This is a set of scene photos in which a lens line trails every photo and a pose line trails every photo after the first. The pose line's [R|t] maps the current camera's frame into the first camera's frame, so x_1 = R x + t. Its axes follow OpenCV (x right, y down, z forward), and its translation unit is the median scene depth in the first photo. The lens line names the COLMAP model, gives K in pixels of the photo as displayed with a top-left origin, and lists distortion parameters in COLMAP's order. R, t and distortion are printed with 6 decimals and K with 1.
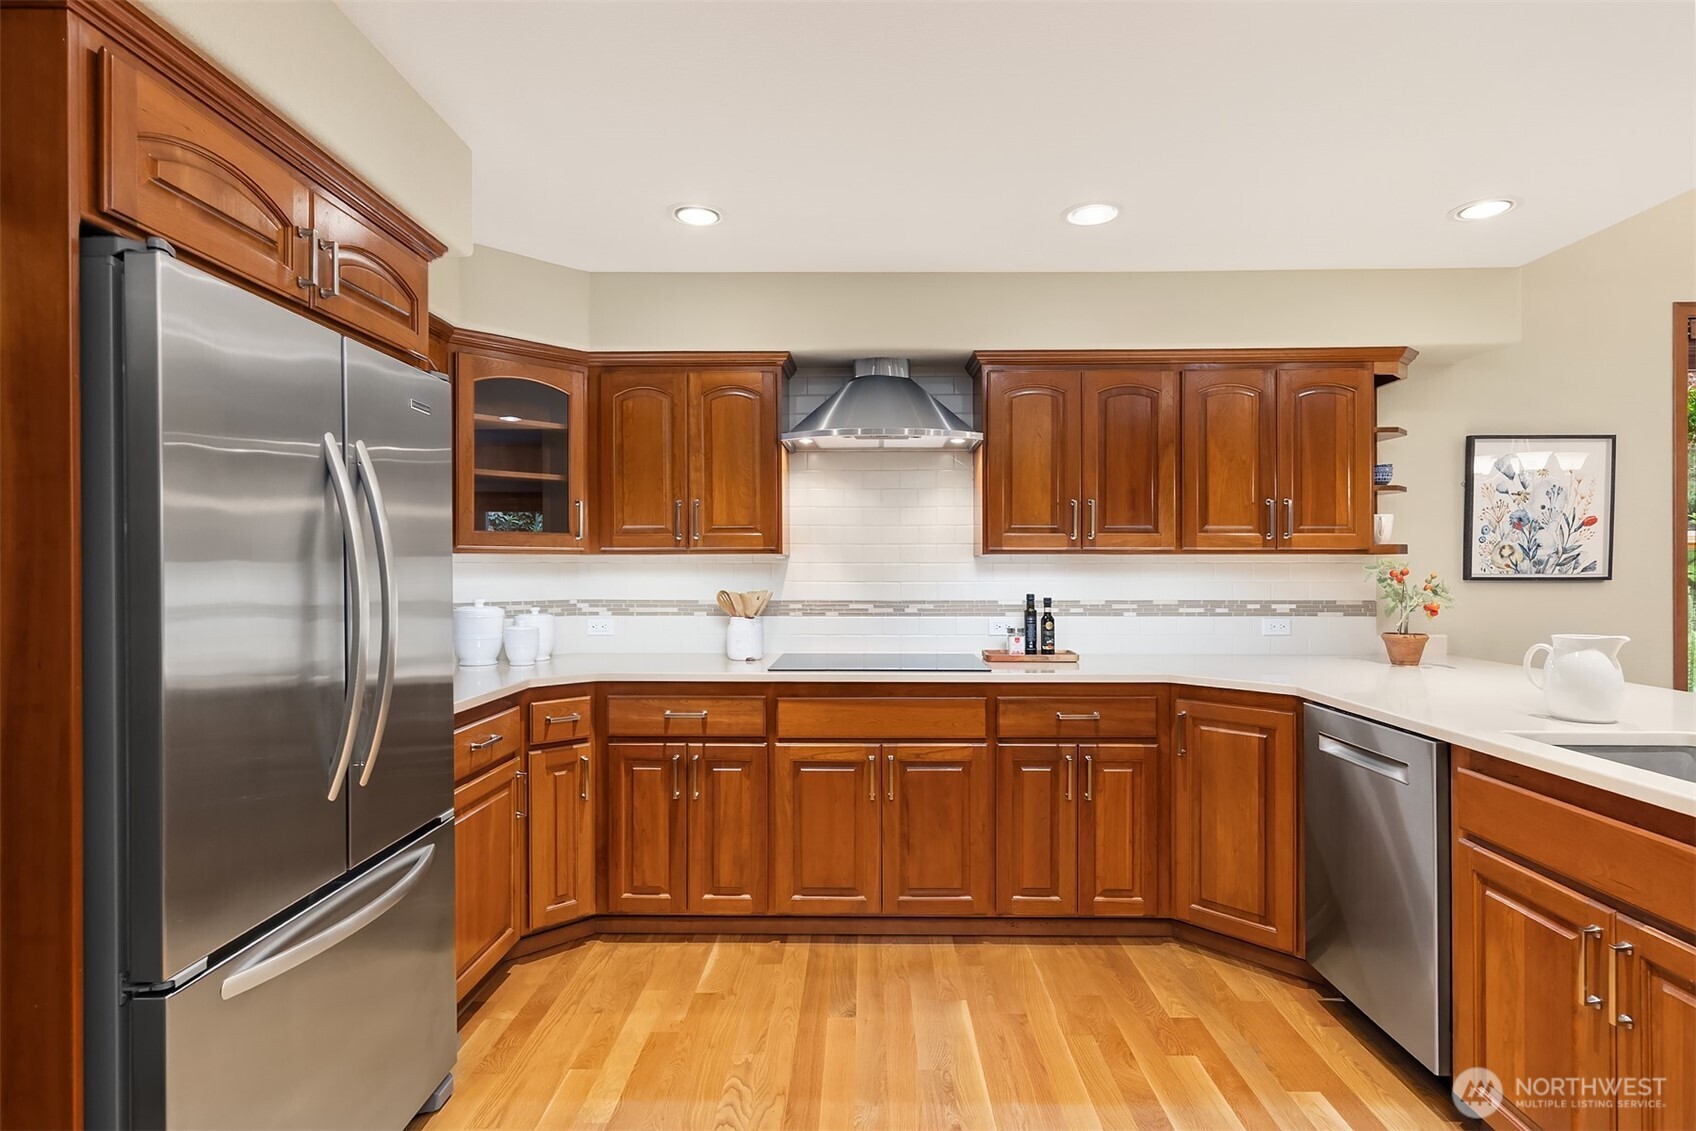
lens RADIAL K [[887.6, 0, 850.5], [0, 887.6, 561.3], [0, 0, 1]] dist [-0.001081, 0.002074]
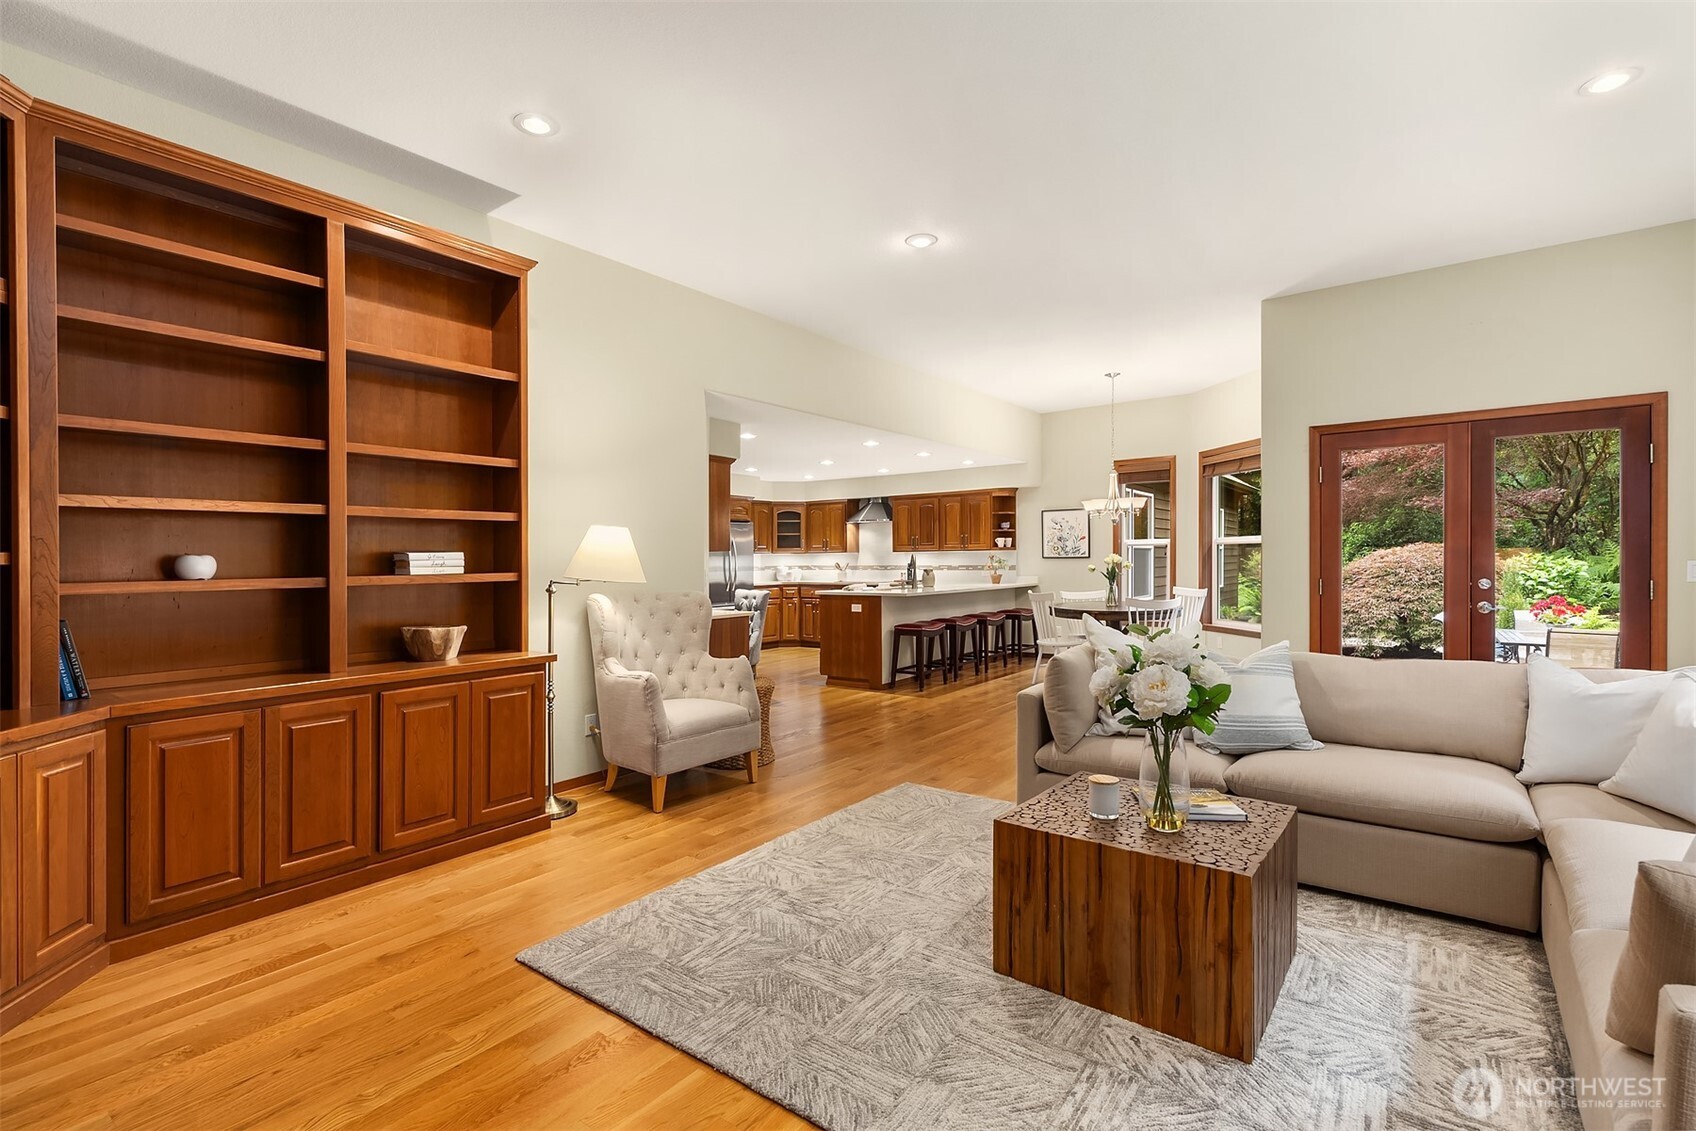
lens RADIAL K [[854.3, 0, 831.0], [0, 854.3, 577.4], [0, 0, 1]] dist [0.024458, 0.000061]
pose [[0.802049, 0.006010, -0.597229, 1.955385], [0.011984, 0.999586, 0.026153, 0.001626], [0.597139, -0.028133, 0.801645, -1.866750]]
